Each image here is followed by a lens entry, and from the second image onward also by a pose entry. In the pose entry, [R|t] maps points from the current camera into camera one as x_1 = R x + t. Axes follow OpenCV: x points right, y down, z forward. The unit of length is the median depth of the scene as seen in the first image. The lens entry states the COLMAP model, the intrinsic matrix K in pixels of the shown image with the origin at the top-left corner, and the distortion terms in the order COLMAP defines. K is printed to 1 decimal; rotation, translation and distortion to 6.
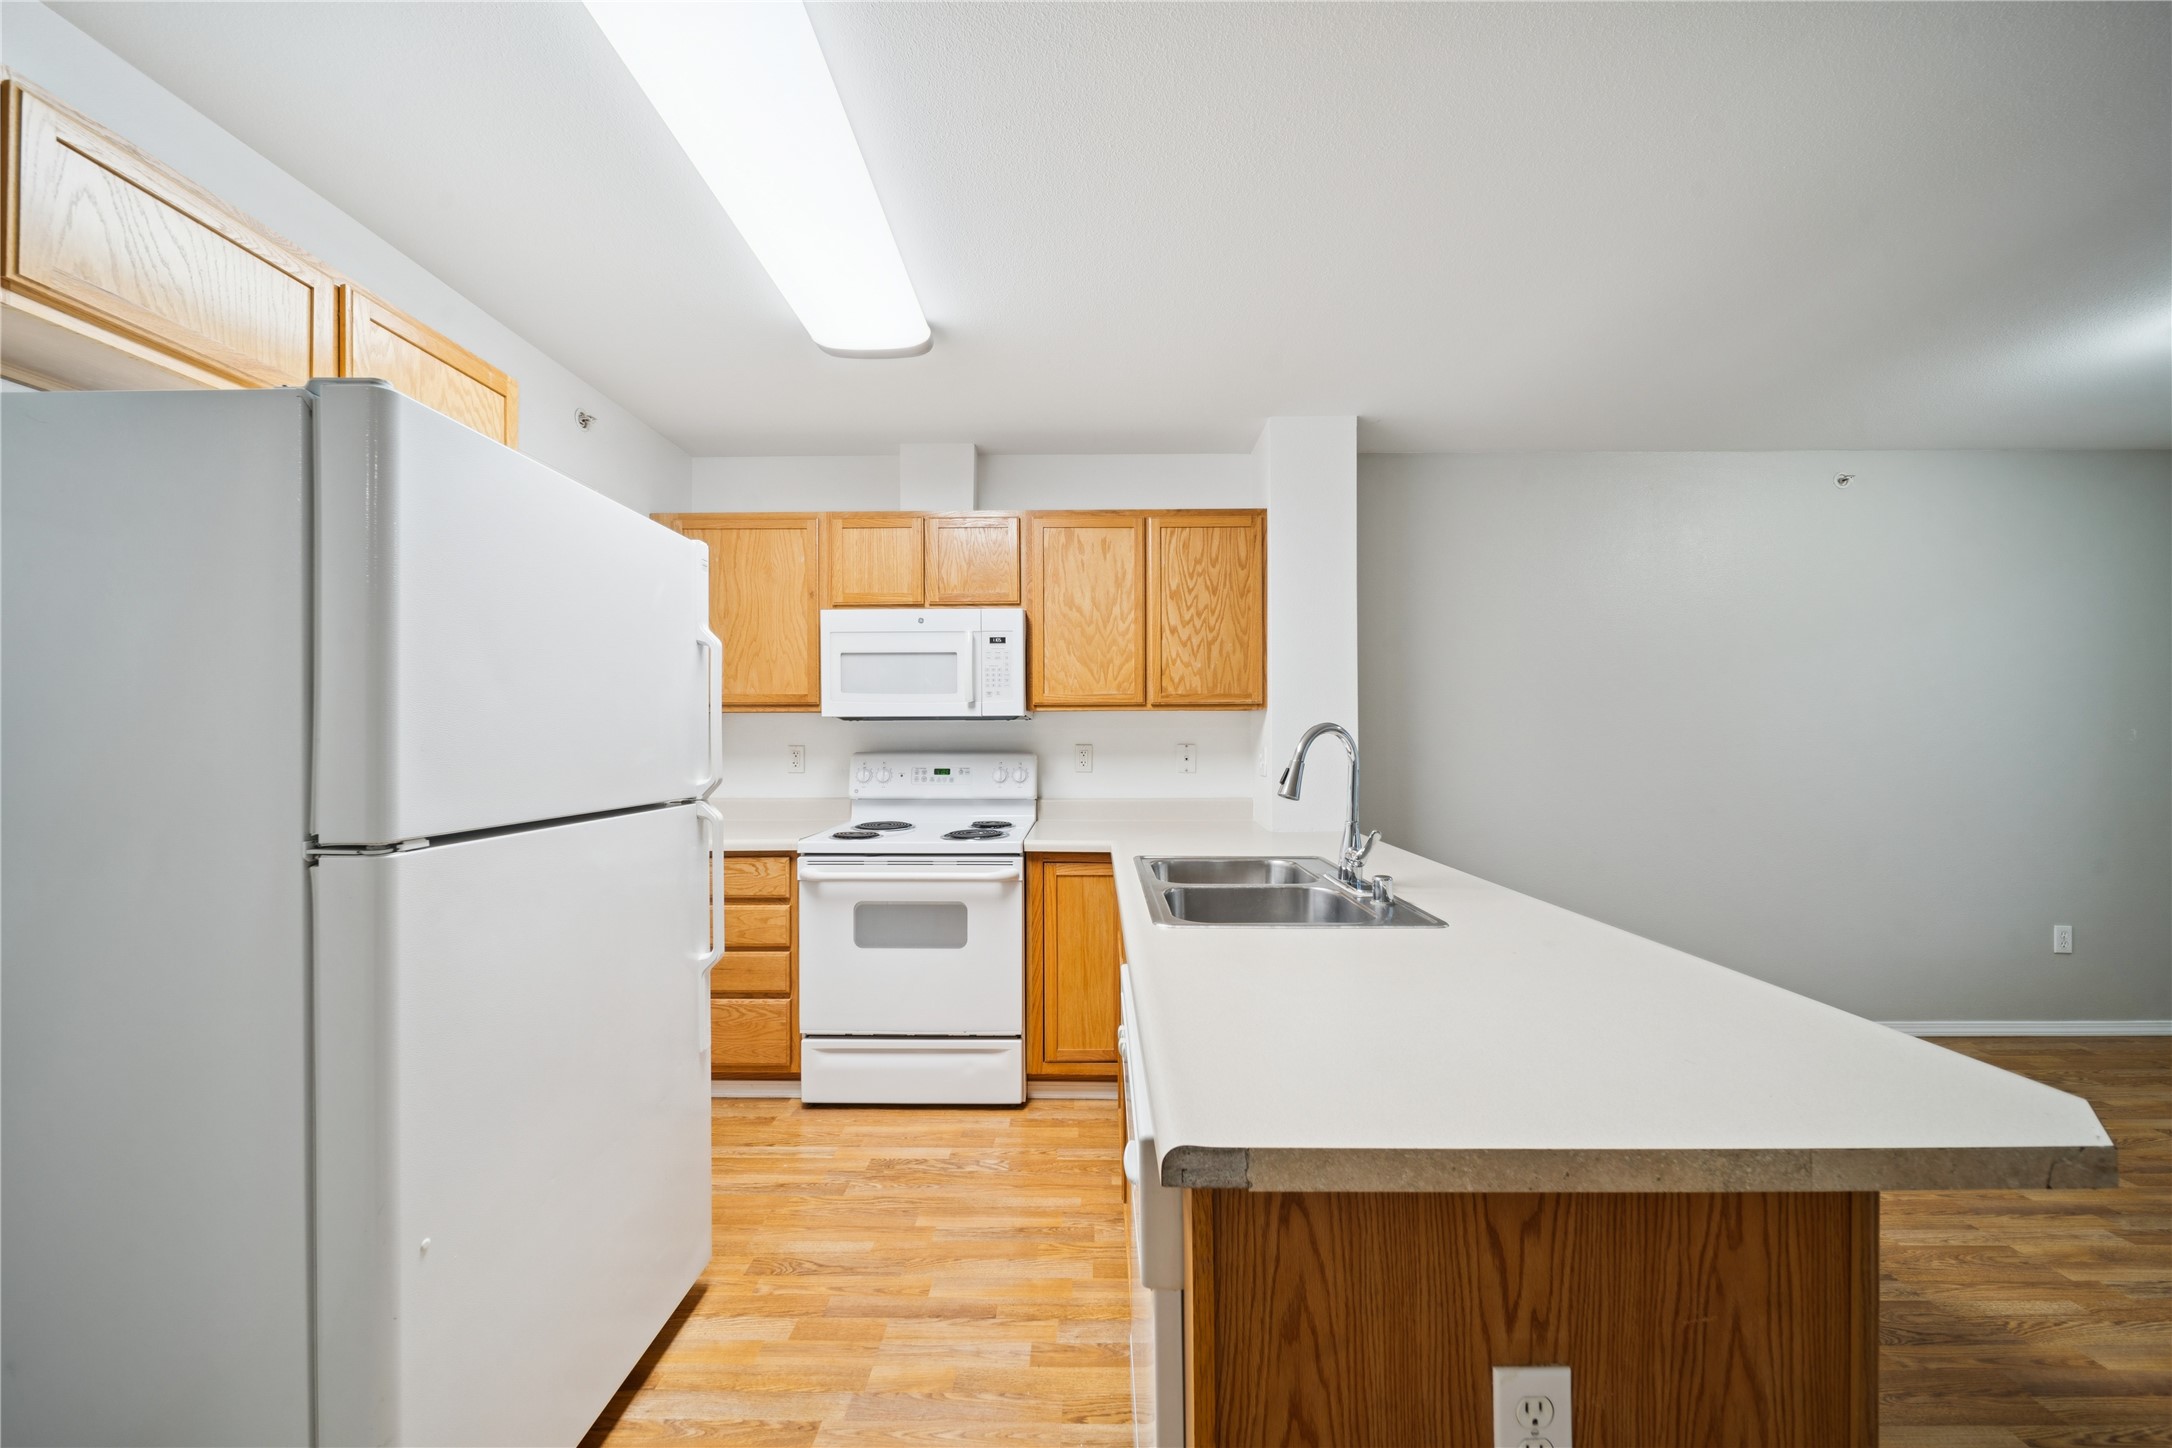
lens RADIAL K [[765.9, 0, 1078.4], [0, 765.9, 730.7], [0, 0, 1]] dist [0.001415, -0.002027]
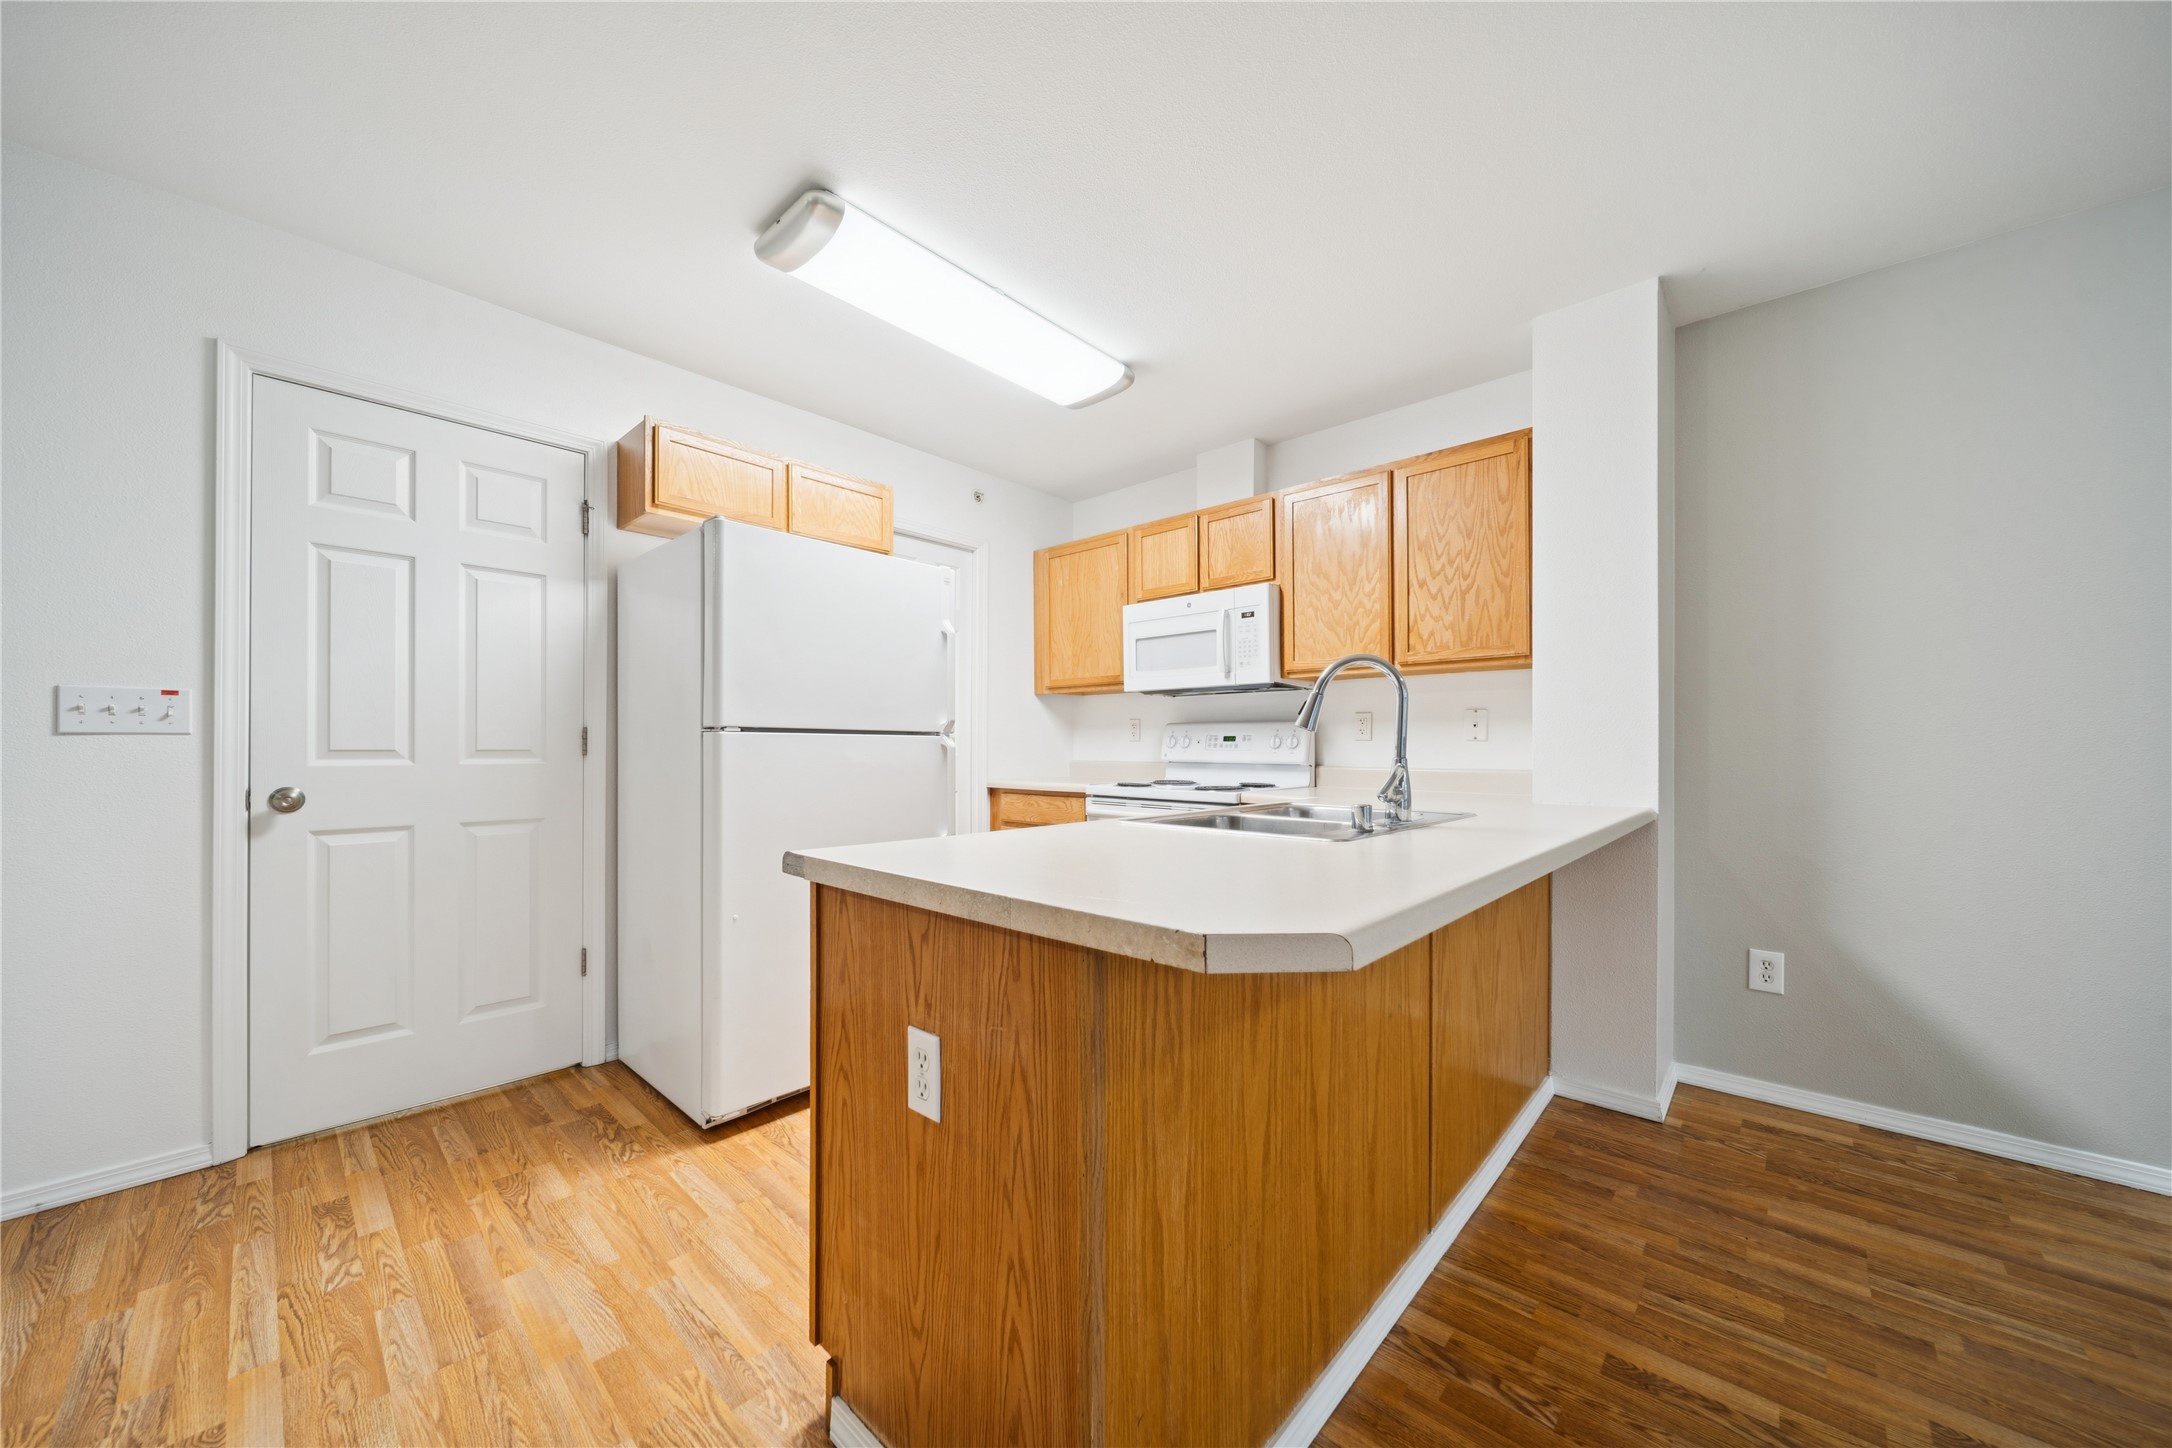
lens RADIAL K [[765.9, 0, 1077.9], [0, 765.9, 742.3], [0, 0, 1]] dist [0.001415, -0.002027]
pose [[0.741206, 0.000584, -0.671277, 0.446291], [-0.000308, 1.000000, 0.000531, 0.063340], [0.671277, -0.000187, 0.741206, 0.020331]]
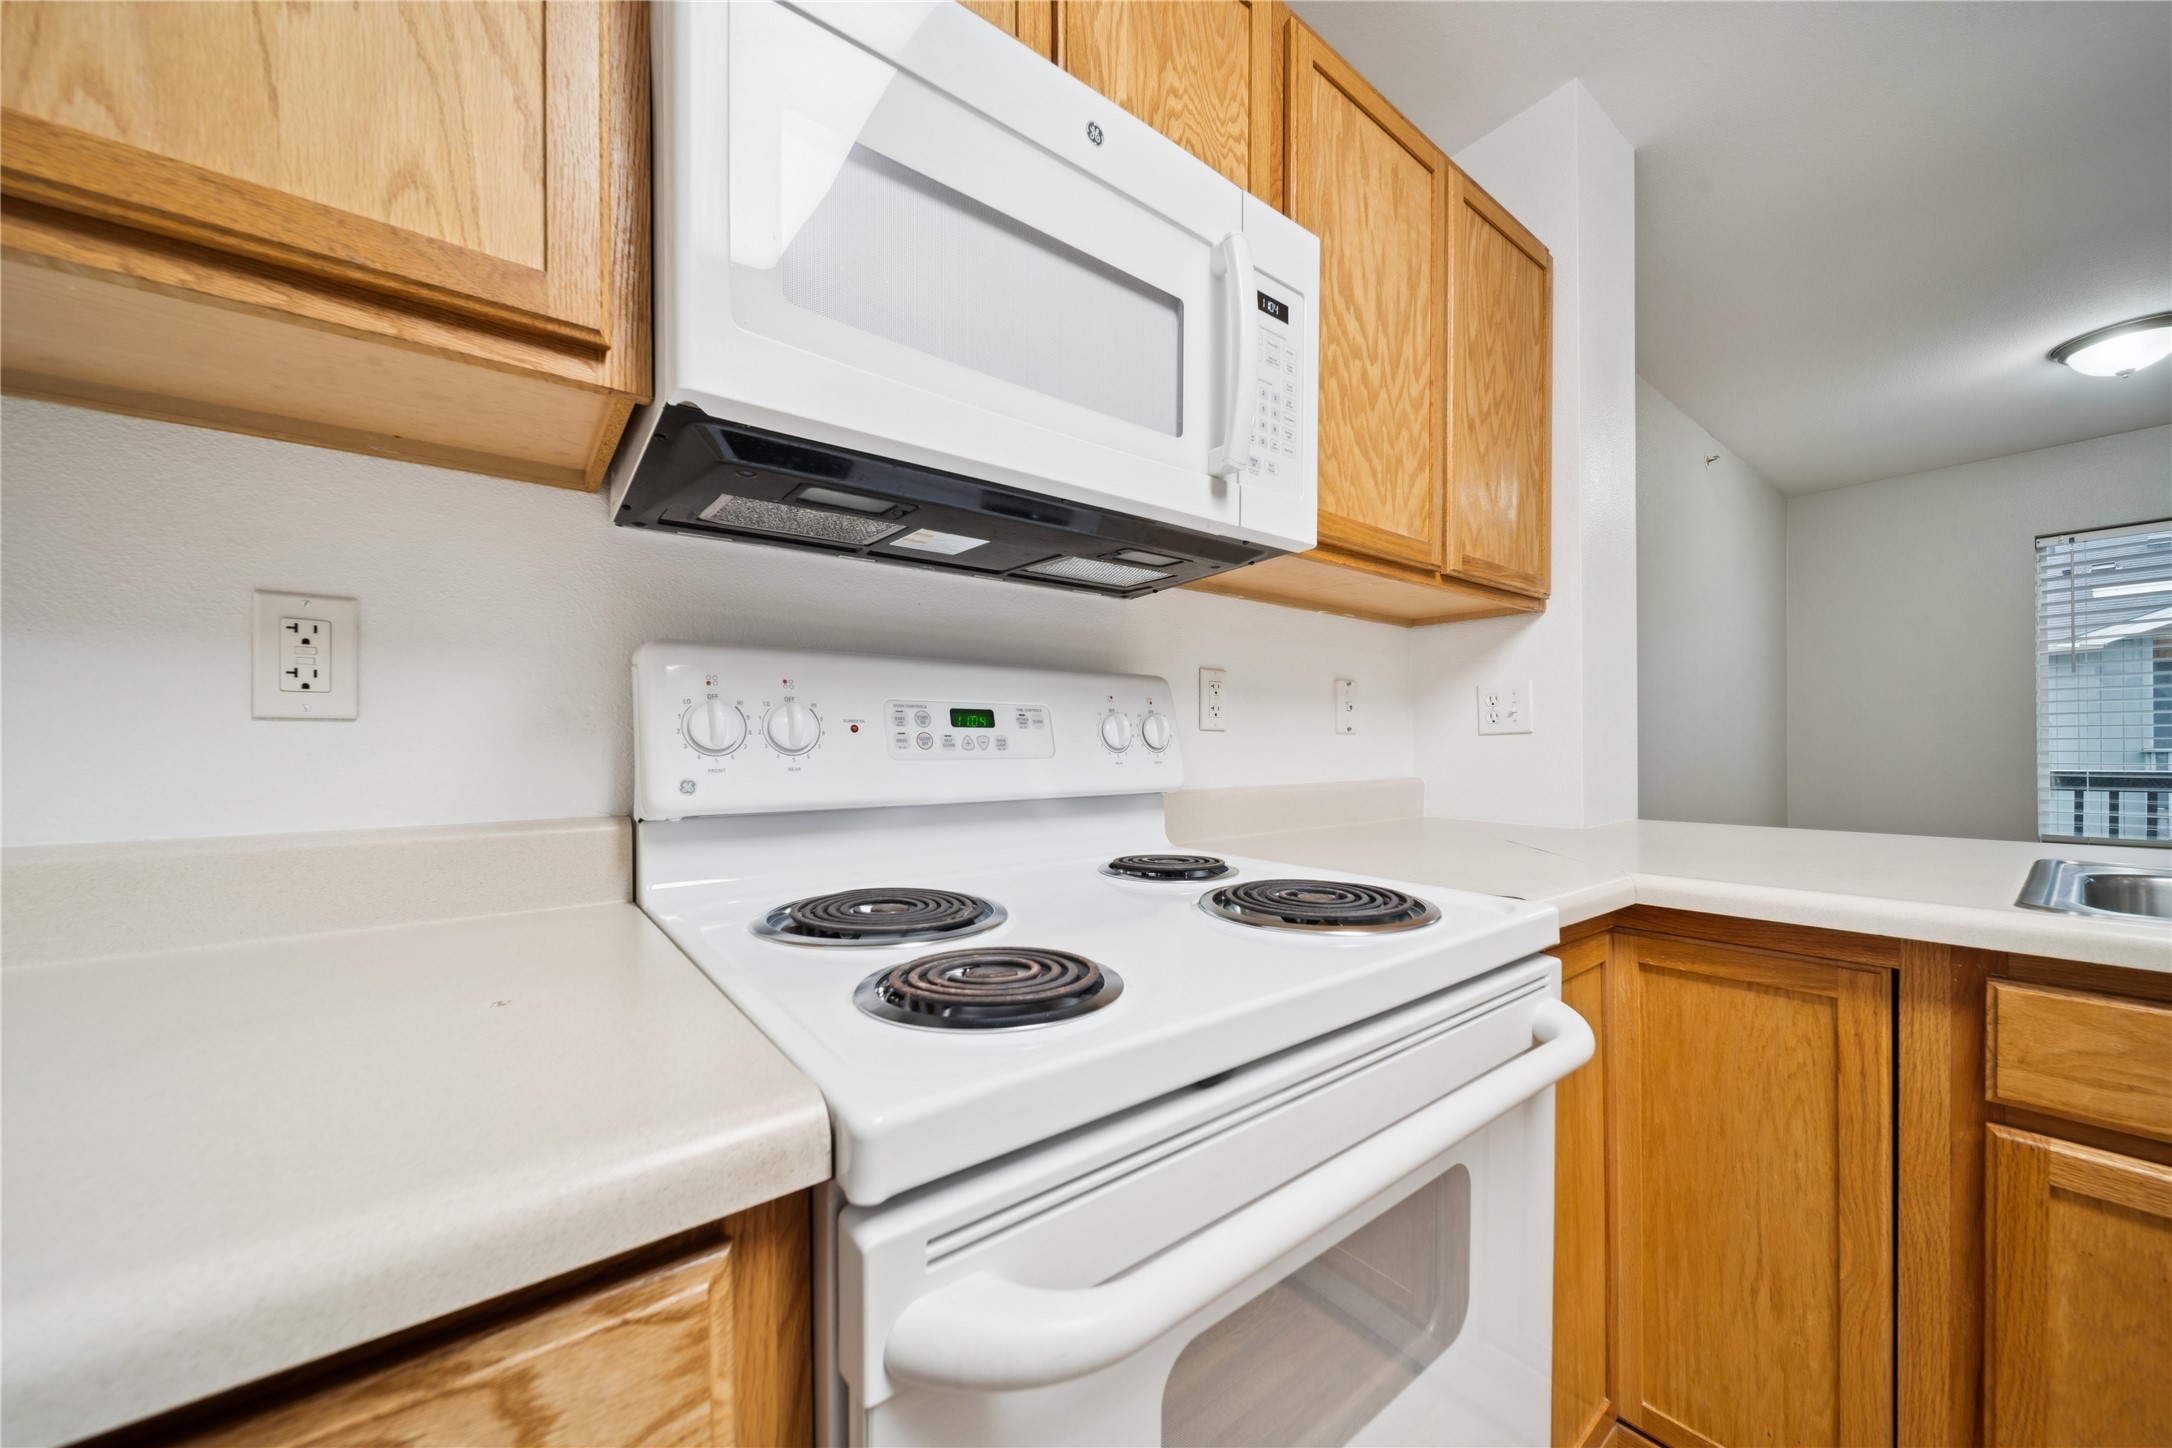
lens RADIAL K [[765.9, 0, 1071.9], [0, 765.9, 749.9], [0, 0, 1]] dist [0.001415, -0.002027]
pose [[0.791903, -0.001431, 0.610646, -0.371643], [-0.002567, 0.999981, 0.005672, 0.070522], [-0.610642, -0.006059, 0.791884, 0.779080]]
